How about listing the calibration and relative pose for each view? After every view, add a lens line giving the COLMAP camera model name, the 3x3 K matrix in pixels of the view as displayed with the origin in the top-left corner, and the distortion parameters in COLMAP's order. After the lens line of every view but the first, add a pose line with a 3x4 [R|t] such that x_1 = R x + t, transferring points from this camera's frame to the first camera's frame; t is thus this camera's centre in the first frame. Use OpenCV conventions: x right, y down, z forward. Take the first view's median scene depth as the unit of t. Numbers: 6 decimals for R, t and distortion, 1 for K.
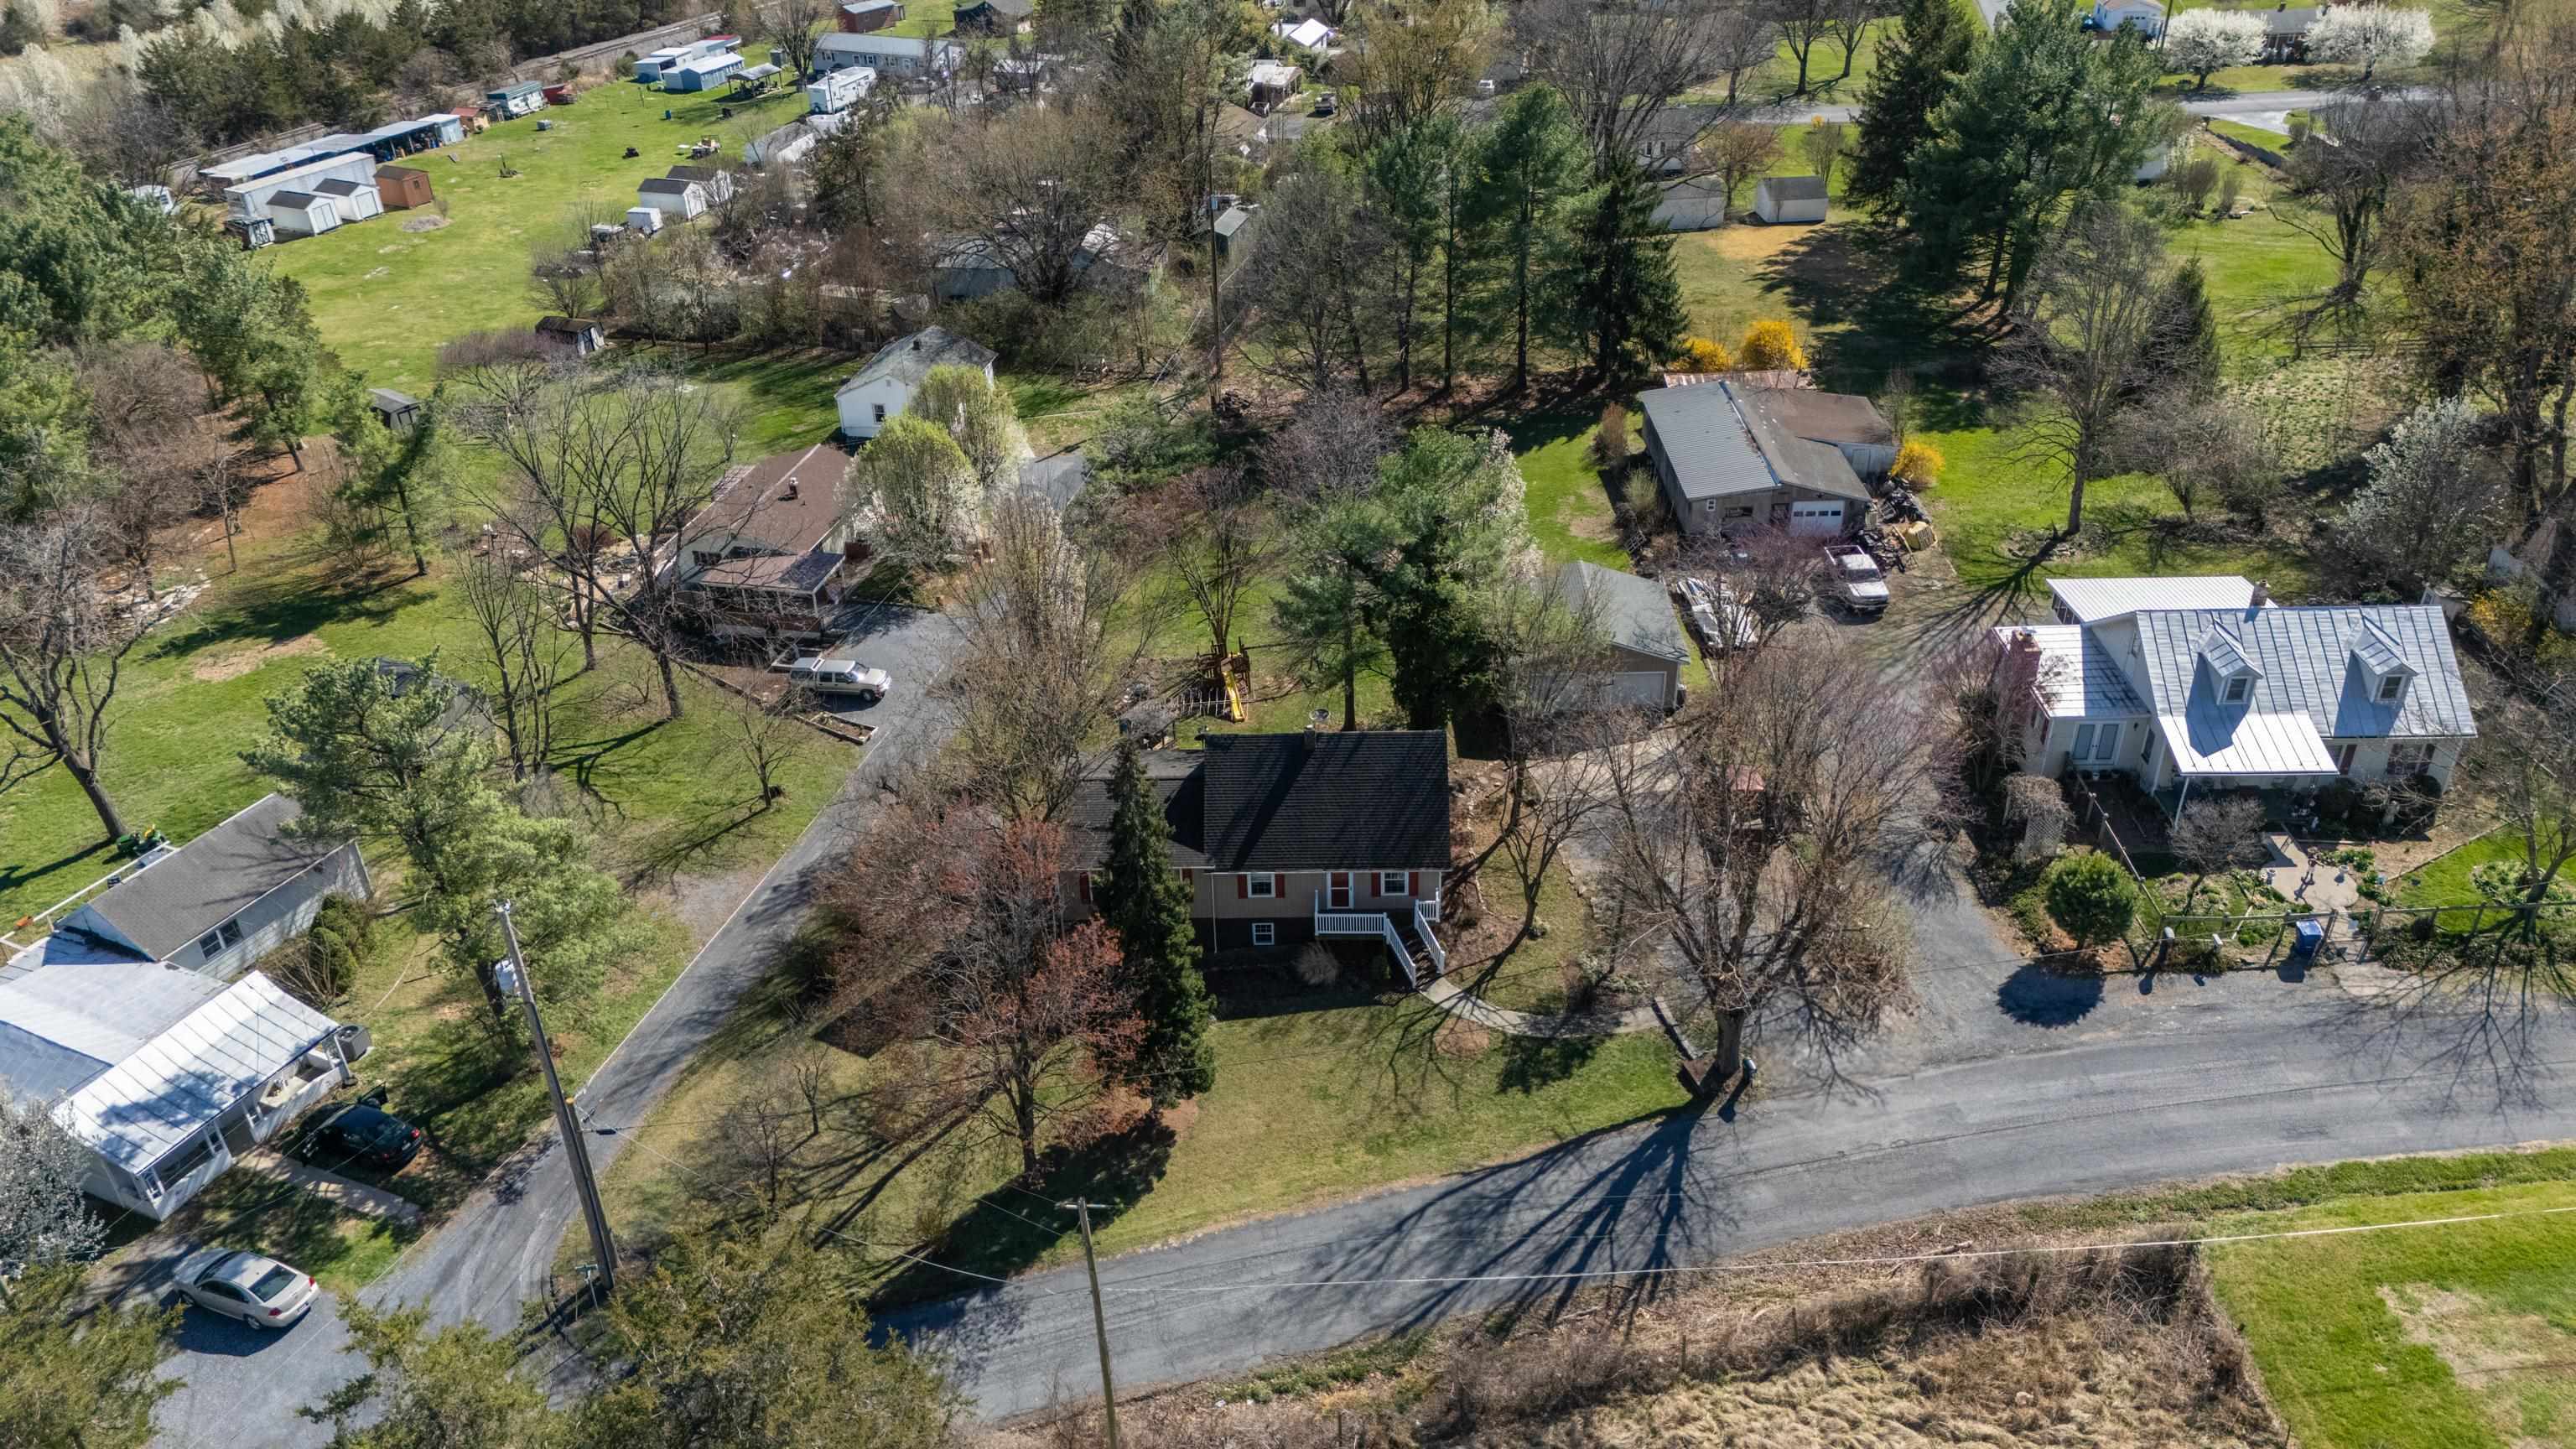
lens RADIAL K [[1896.0, 0, 1288.0], [0, 1896.0, 724.5], [0, 0, 1]] dist [0.072867, -0.063449]
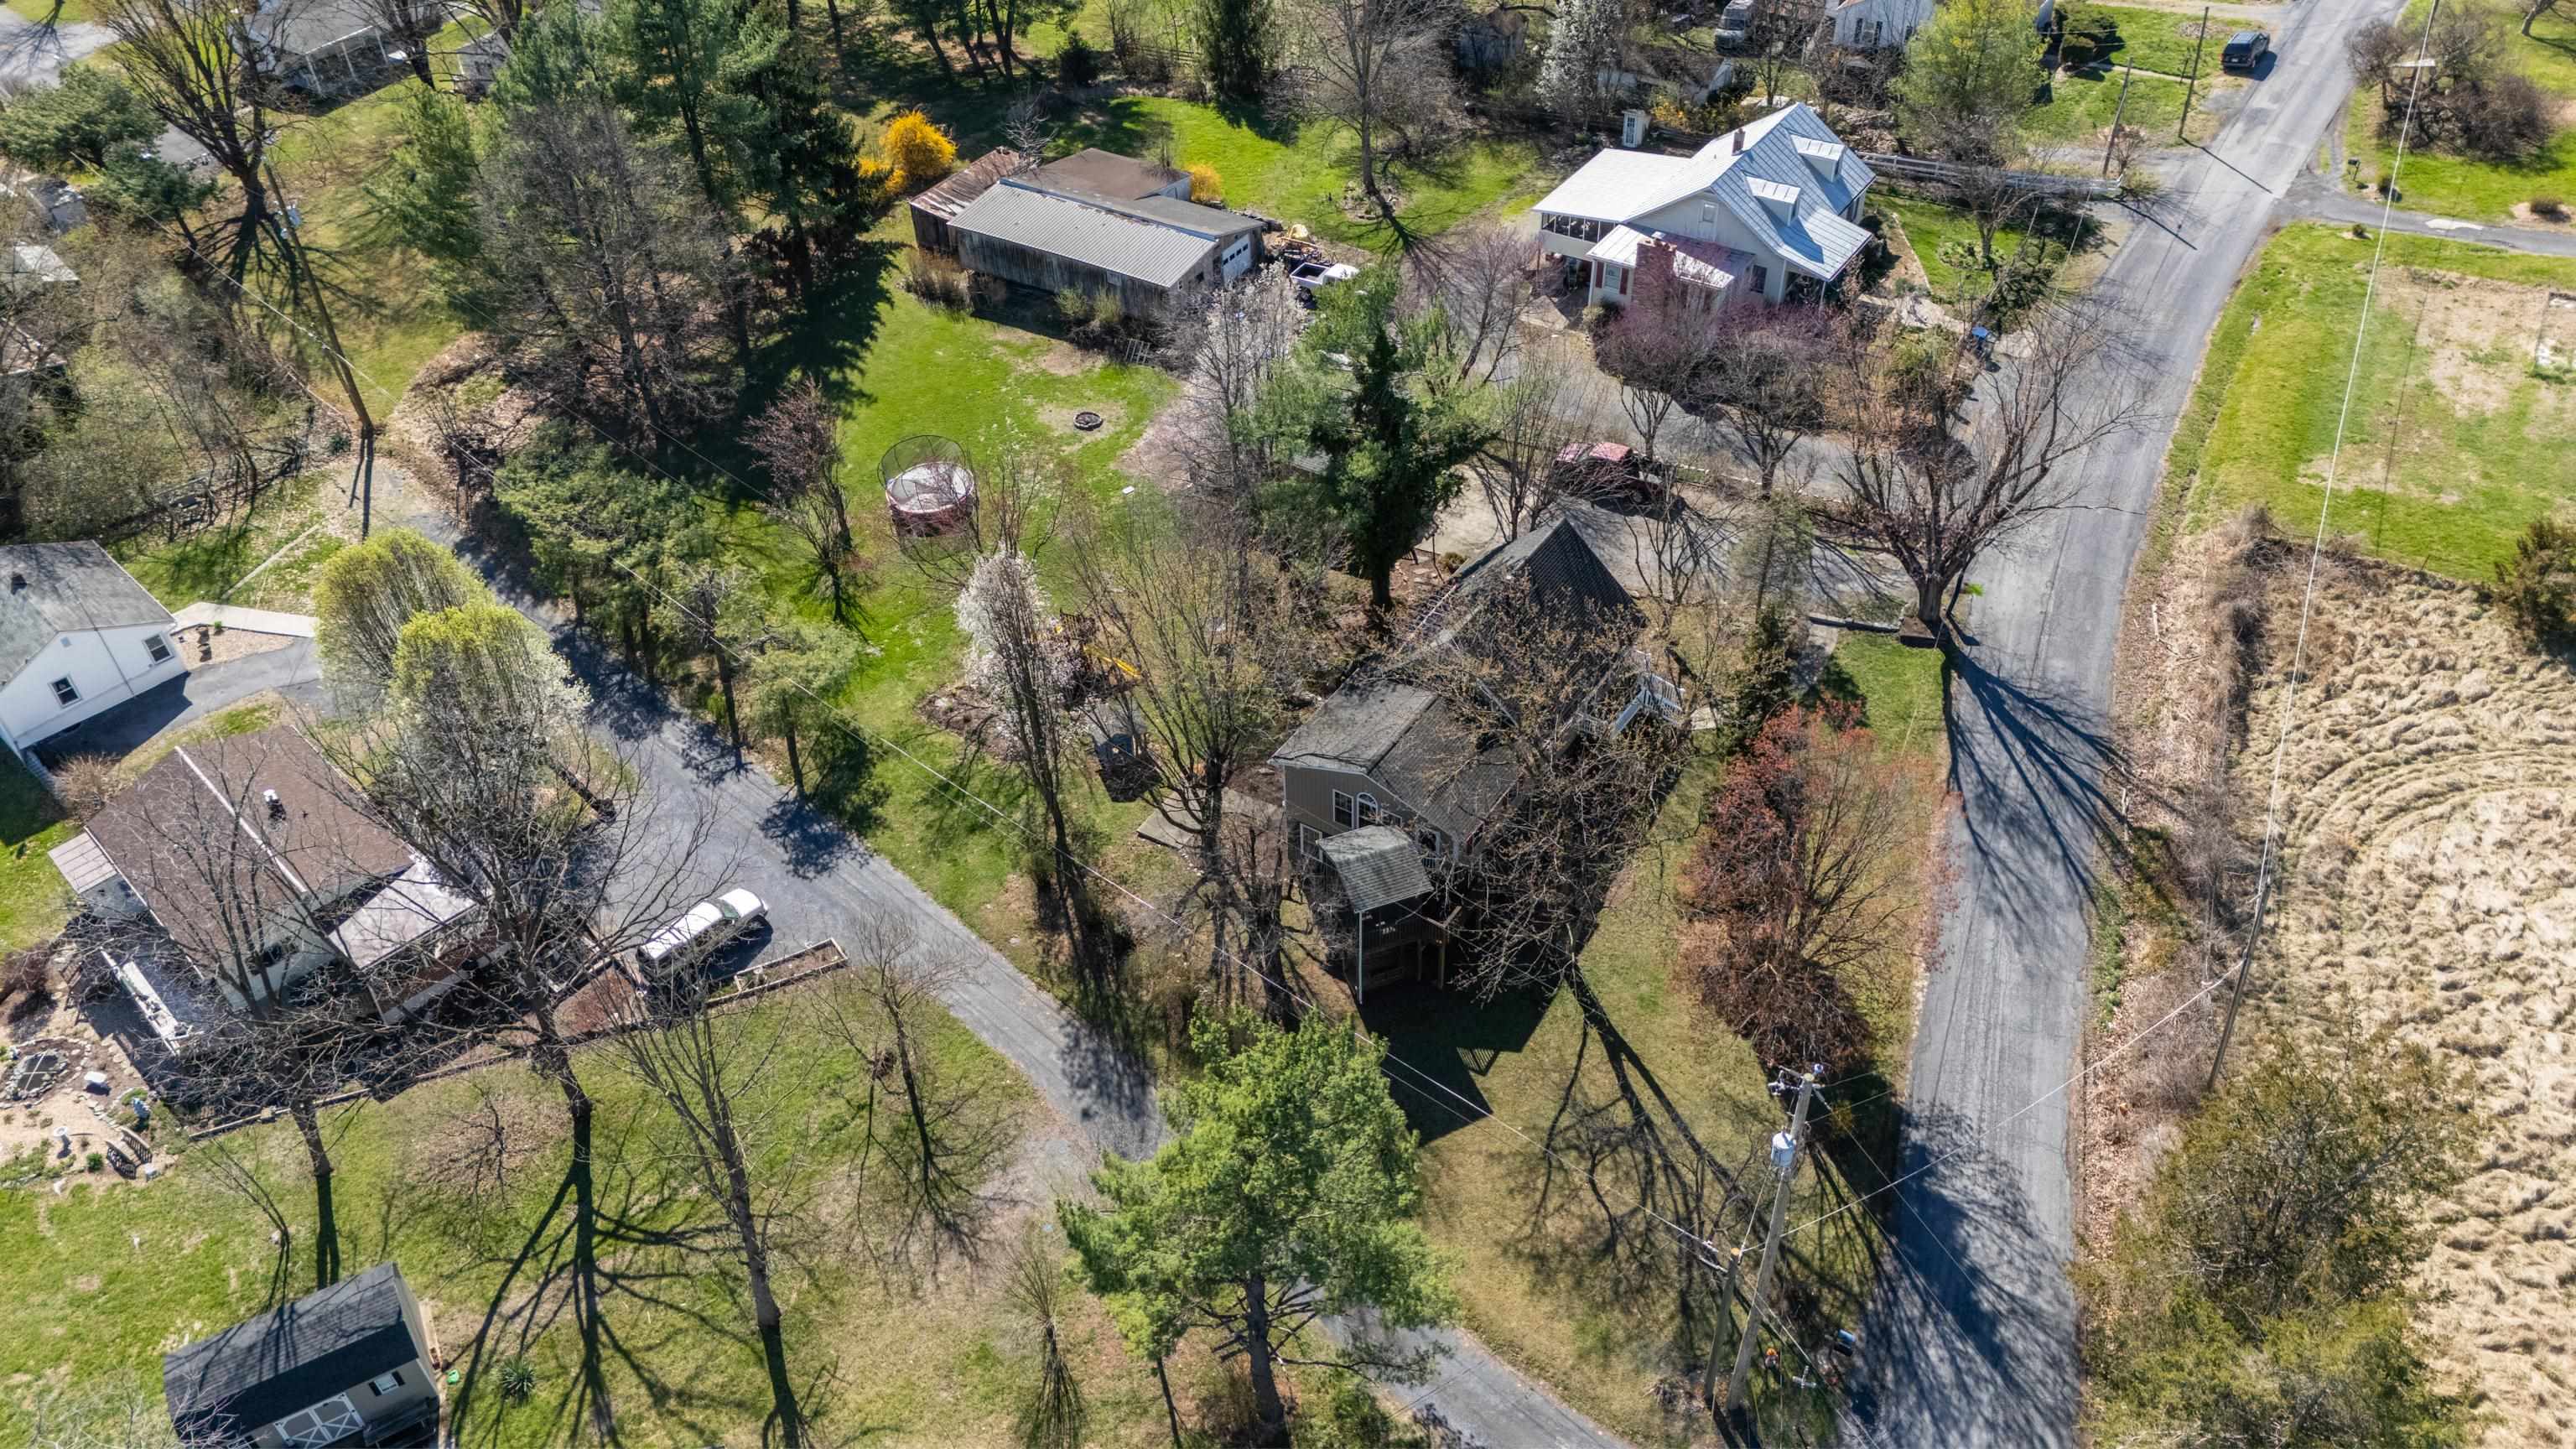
lens RADIAL K [[1896.0, 0, 1288.0], [0, 1896.0, 724.5], [0, 0, 1]] dist [0.072867, -0.063449]
pose [[0.539708, -0.541004, 0.645004, -0.725299], [0.451052, 0.832750, 0.321060, -0.302752], [-0.710821, 0.117652, 0.693463, 0.393743]]
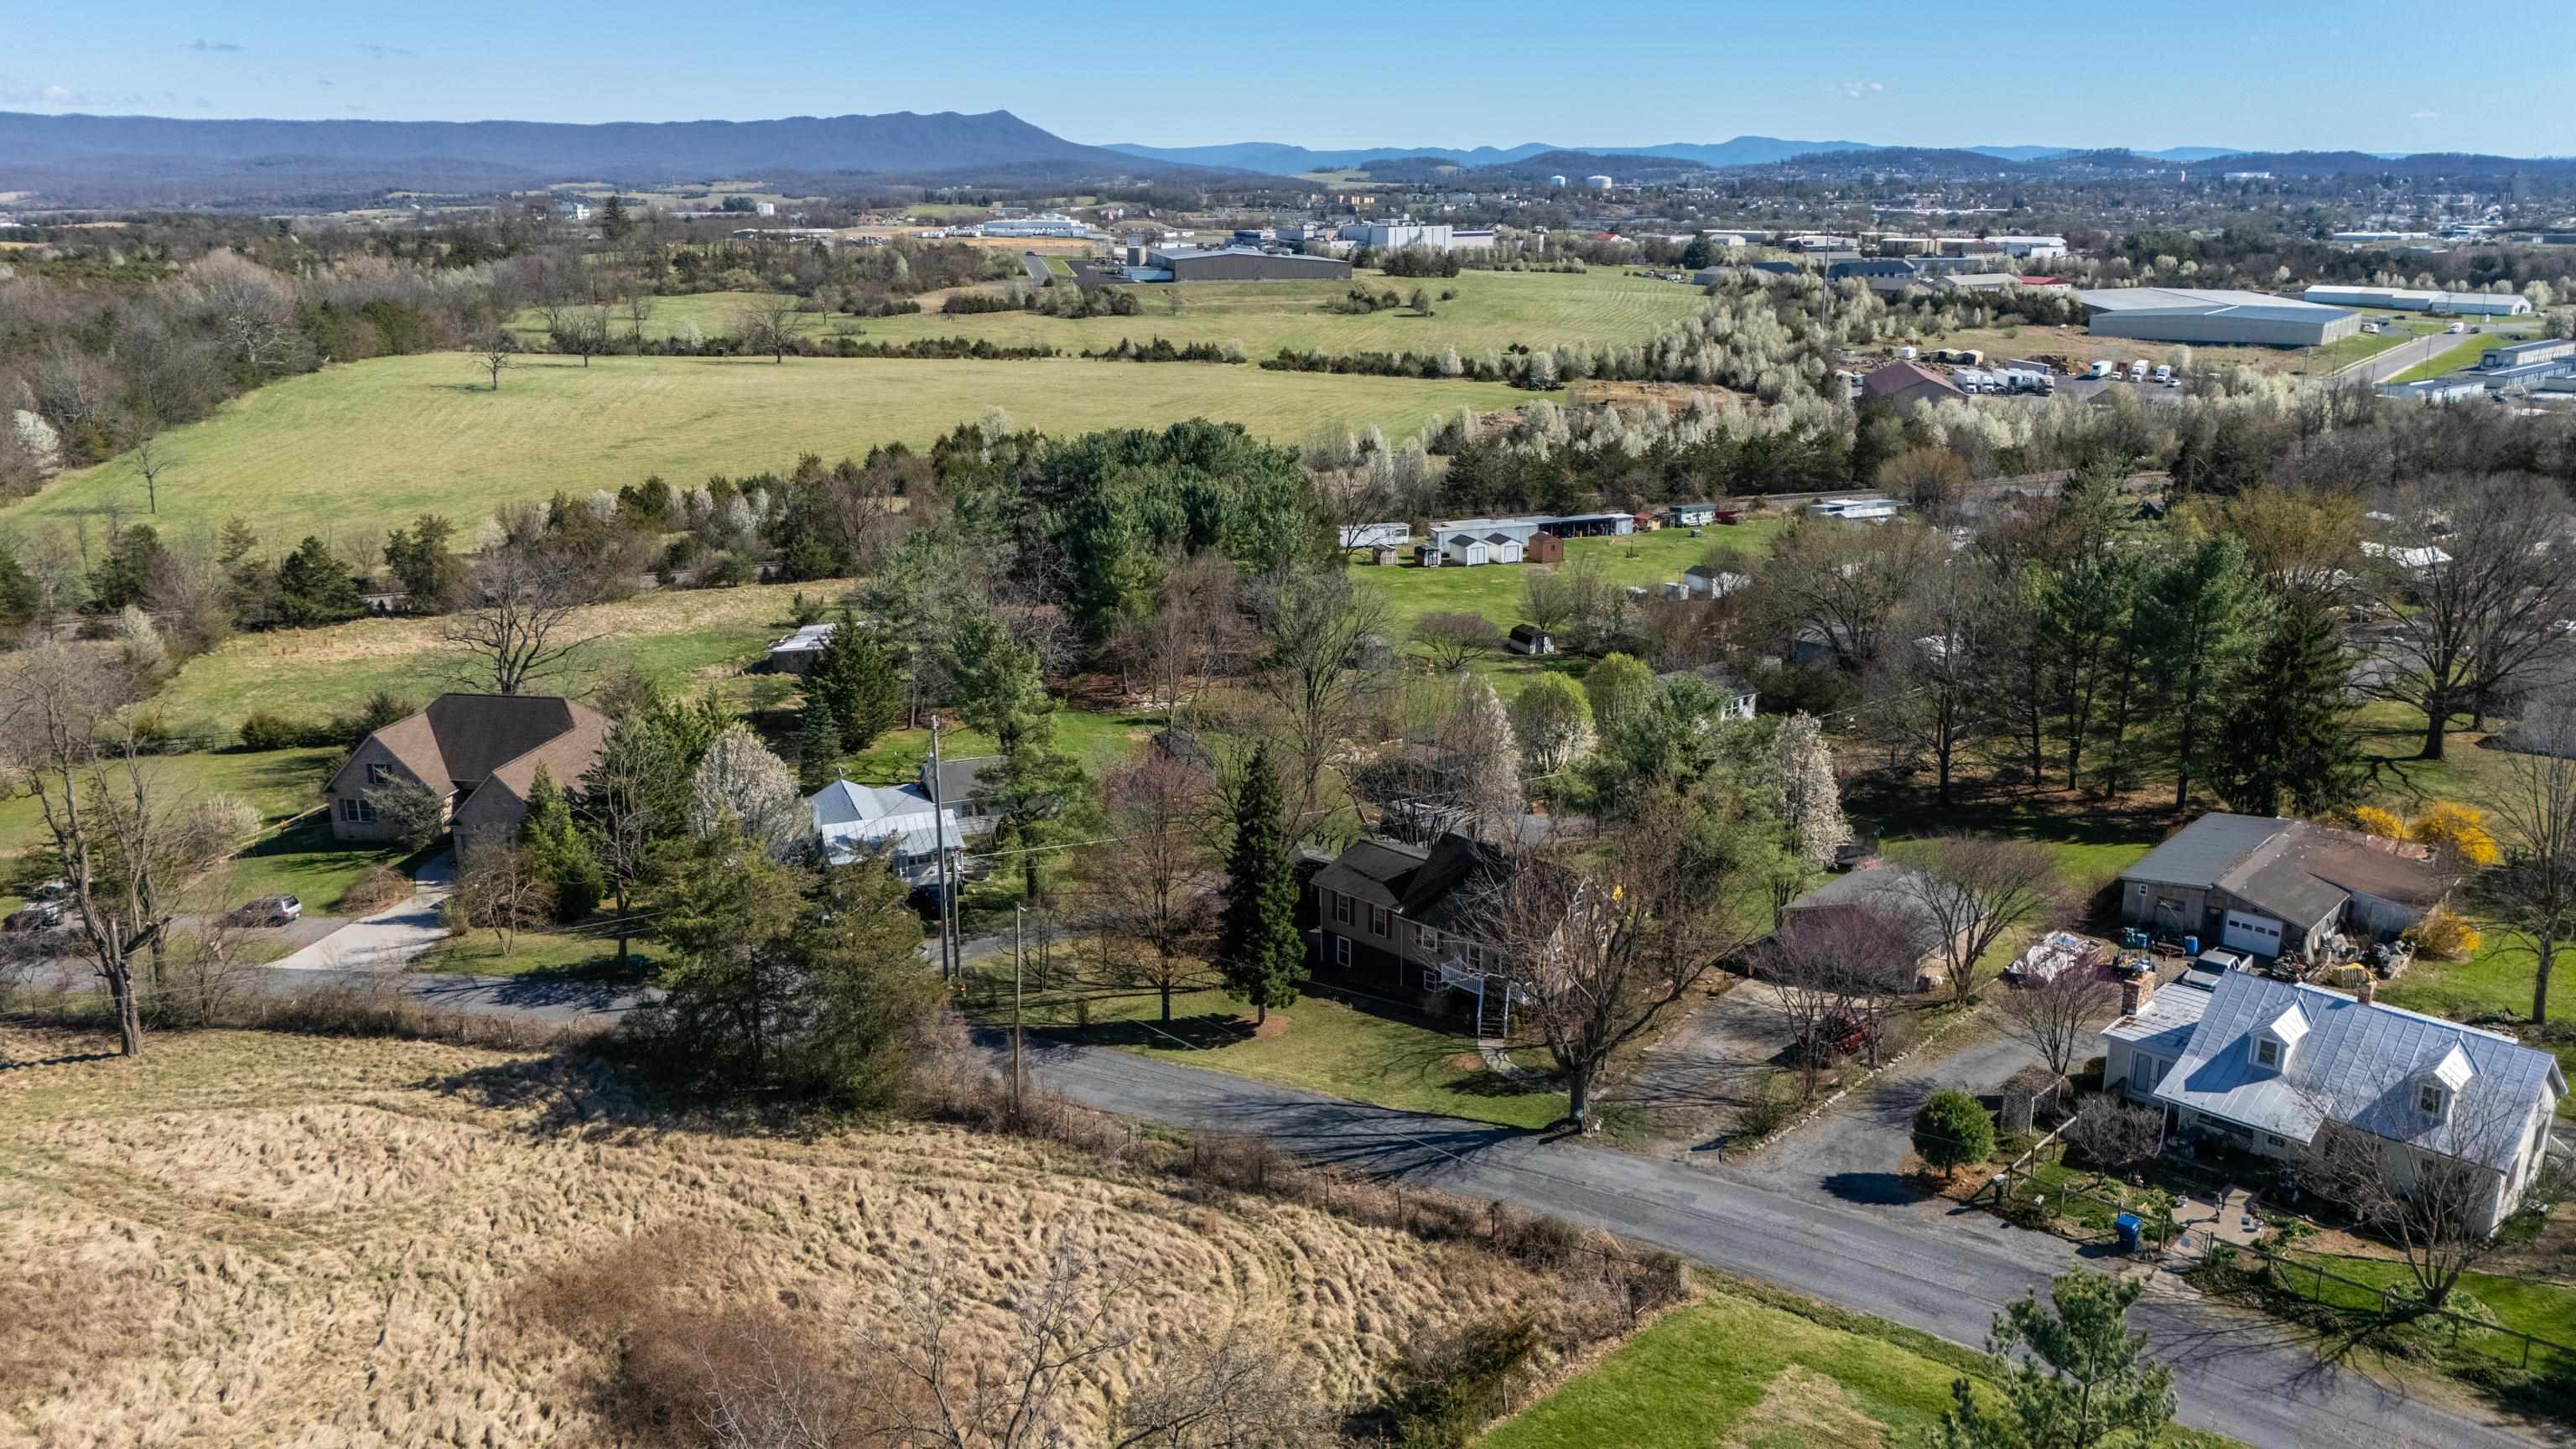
lens RADIAL K [[1896.0, 0, 1288.0], [0, 1896.0, 724.5], [0, 0, 1]] dist [0.072867, -0.063449]
pose [[0.727848, 0.209335, -0.653005, 0.761983], [-0.368983, 0.922214, -0.115638, 0.134981], [0.578004, 0.325115, 0.748473, -0.135565]]
